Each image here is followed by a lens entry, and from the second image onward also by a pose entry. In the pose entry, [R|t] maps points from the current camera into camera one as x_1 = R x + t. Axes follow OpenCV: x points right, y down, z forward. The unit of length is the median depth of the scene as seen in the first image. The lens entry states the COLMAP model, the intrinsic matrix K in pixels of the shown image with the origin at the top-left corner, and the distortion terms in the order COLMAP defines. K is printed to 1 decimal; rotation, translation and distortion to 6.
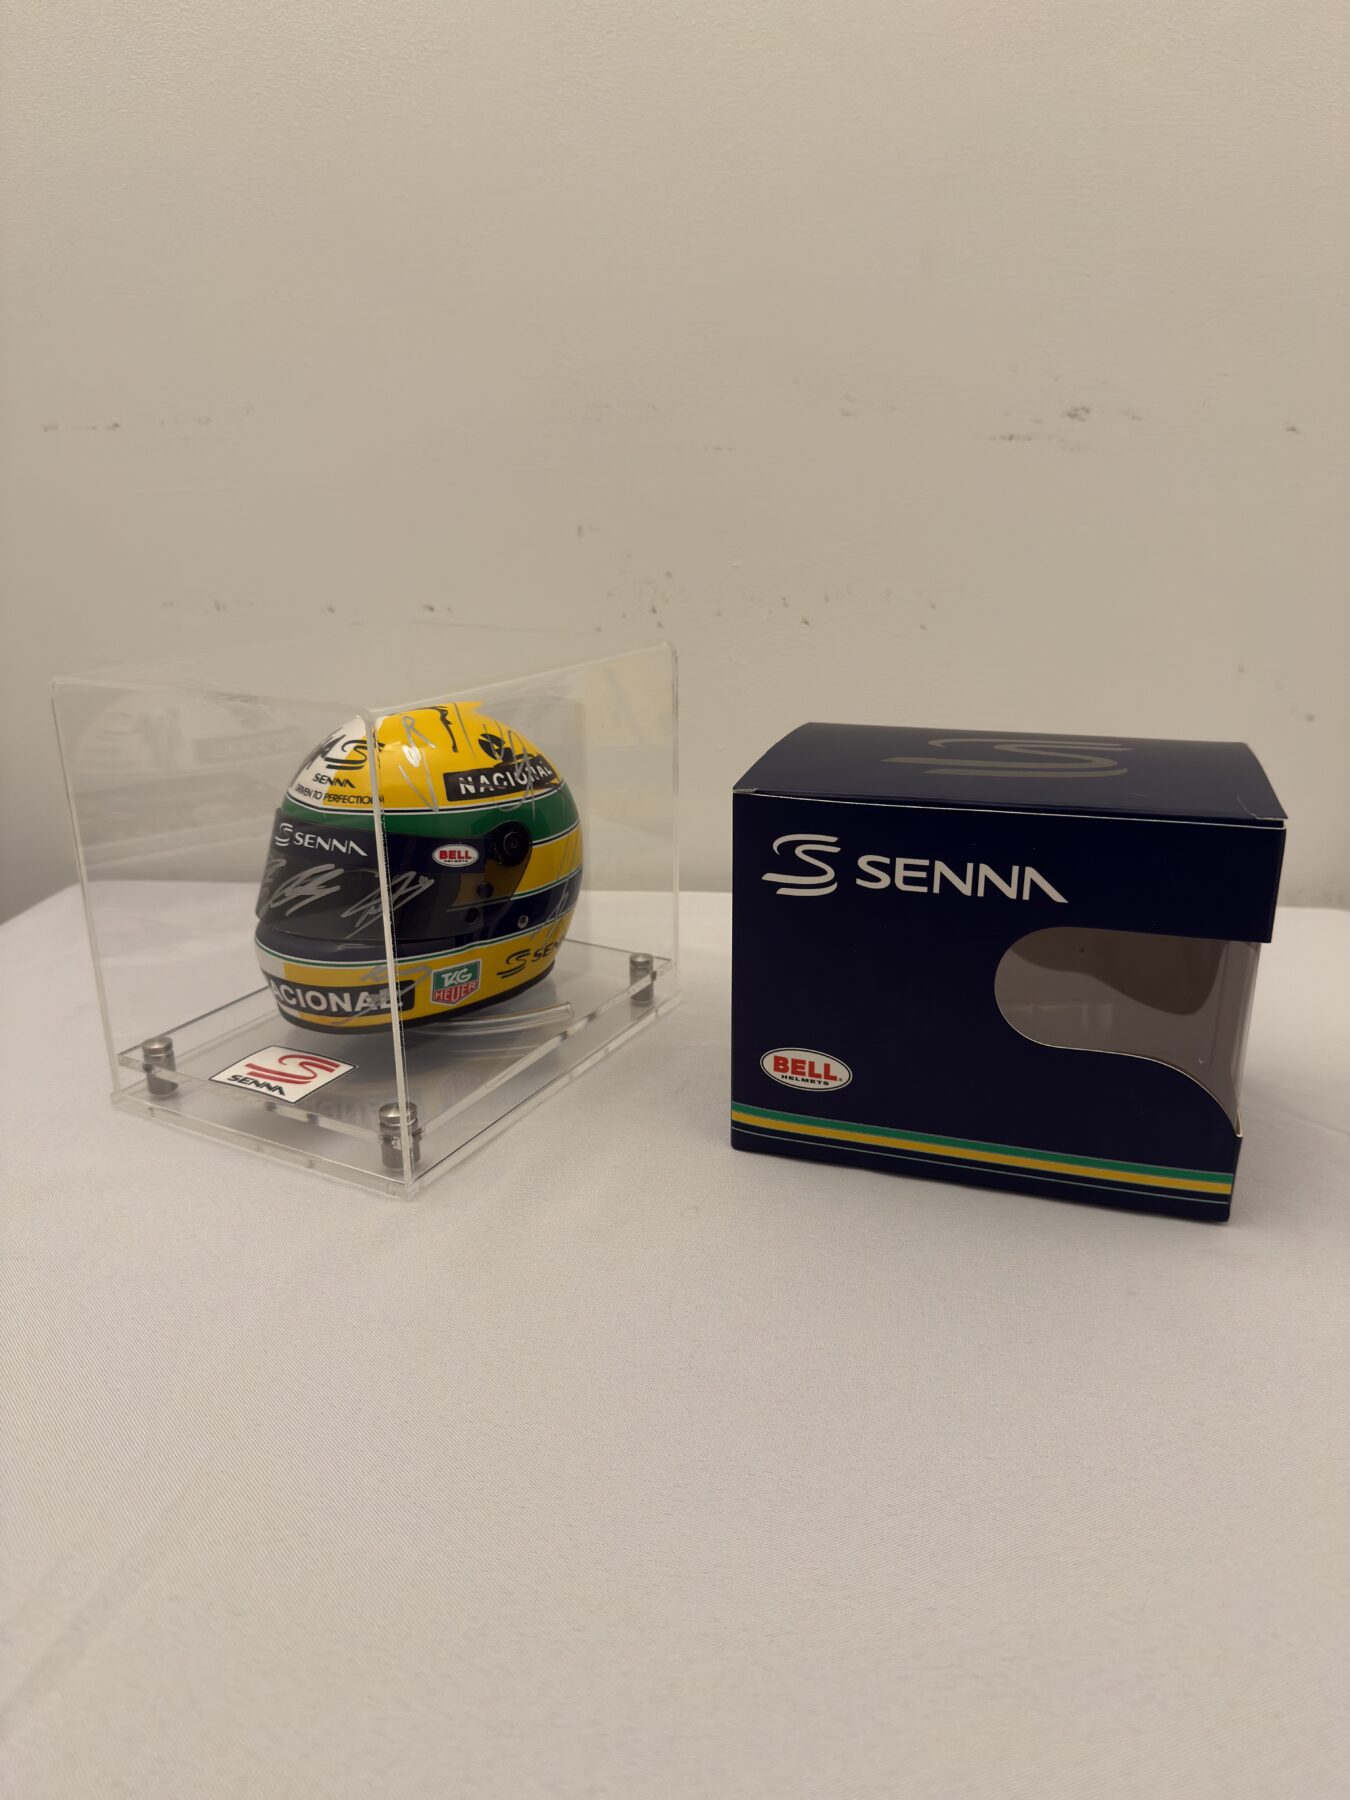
lens RADIAL K [[1248.5, 0, 675.3], [0, 1248.5, 895.1], [0, 0, 1]] dist [0.066680, 0.000149]
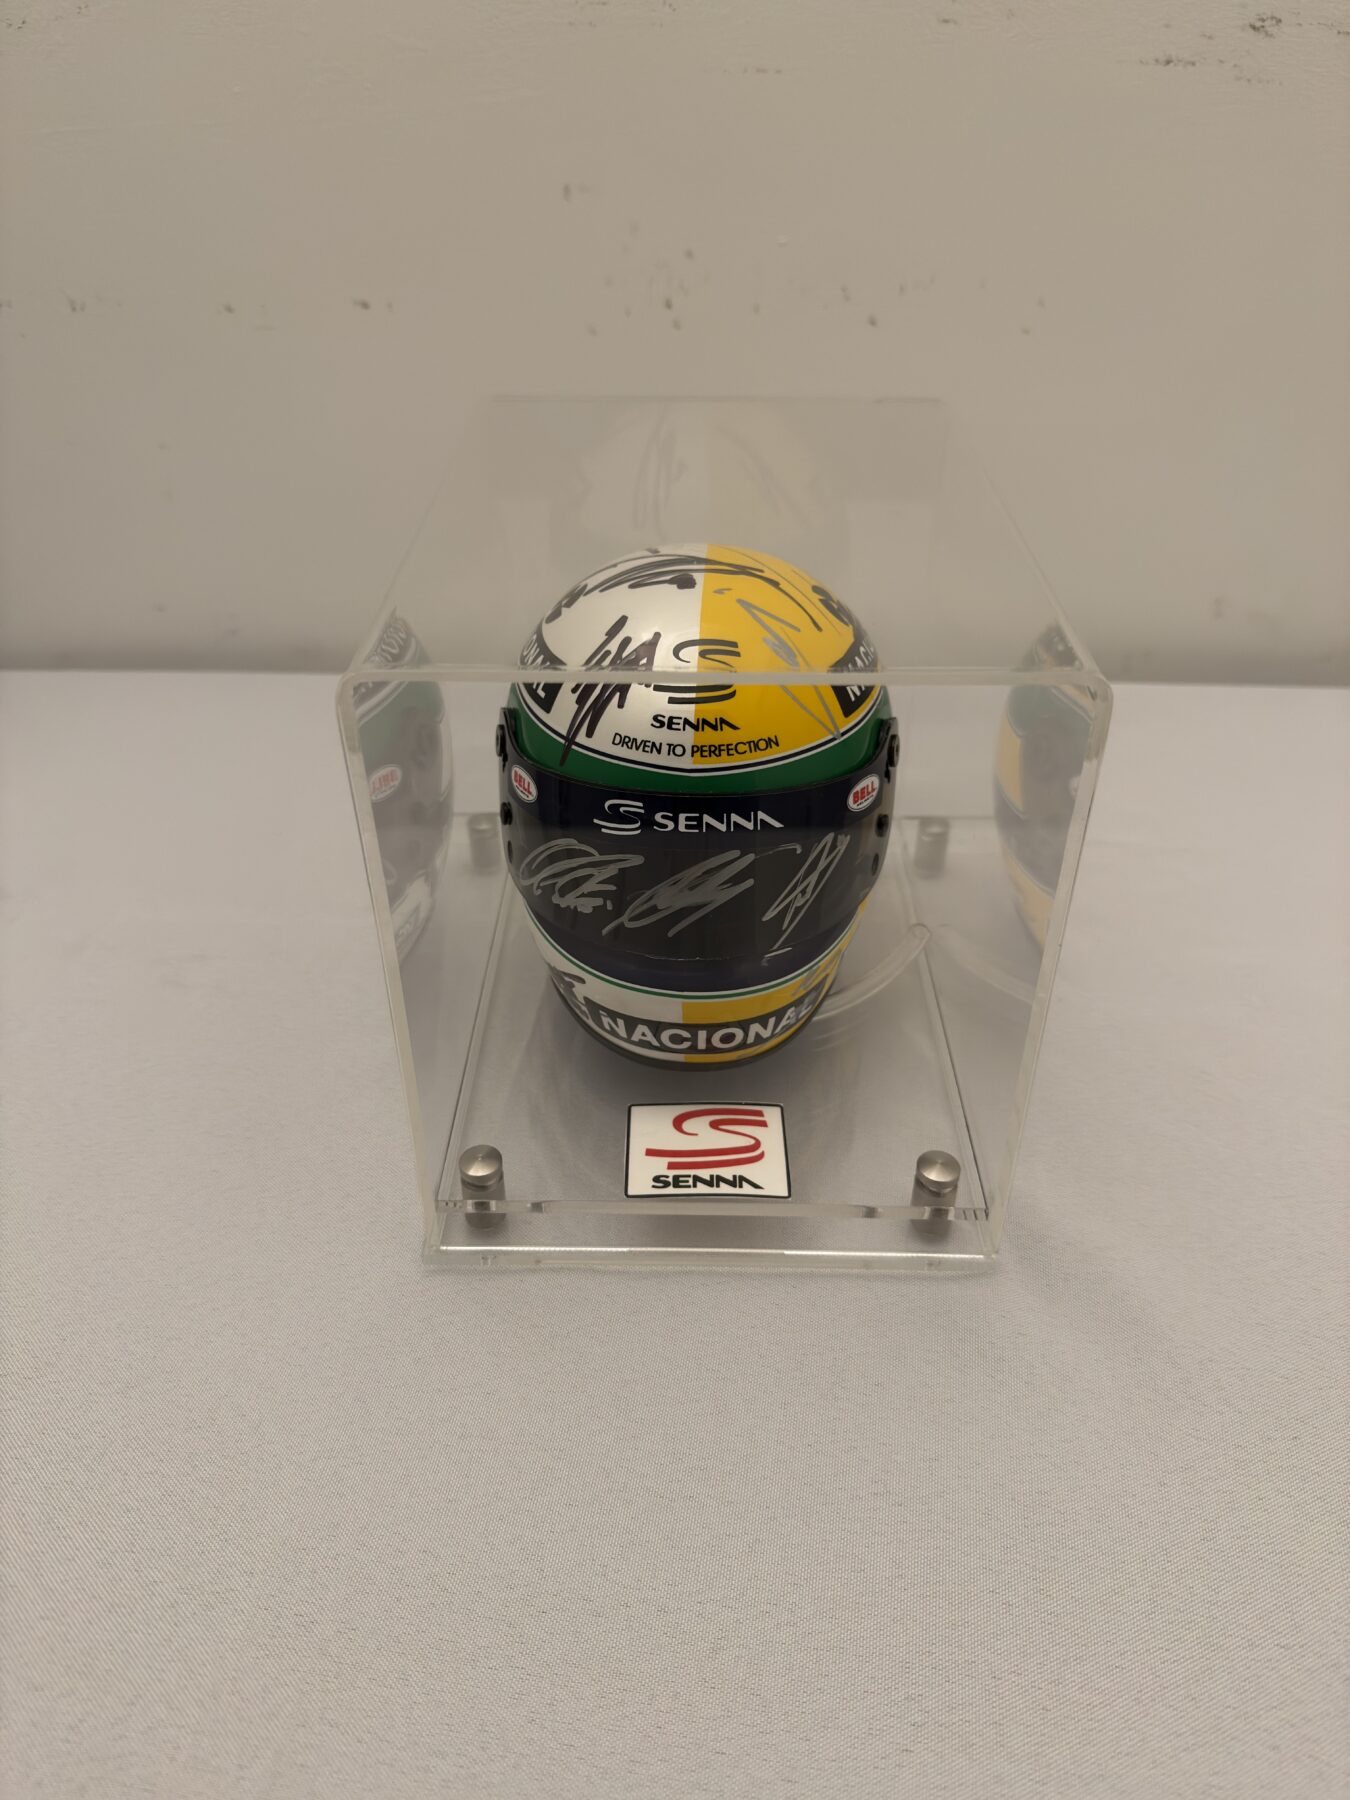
lens RADIAL K [[1248.5, 0, 675.3], [0, 1248.5, 895.1], [0, 0, 1]] dist [0.066680, 0.000149]
pose [[0.879893, -0.273321, 0.388695, -0.552326], [0.142554, 0.932169, 0.332776, -0.223153], [-0.453284, -0.237397, 0.859172, 0.419673]]
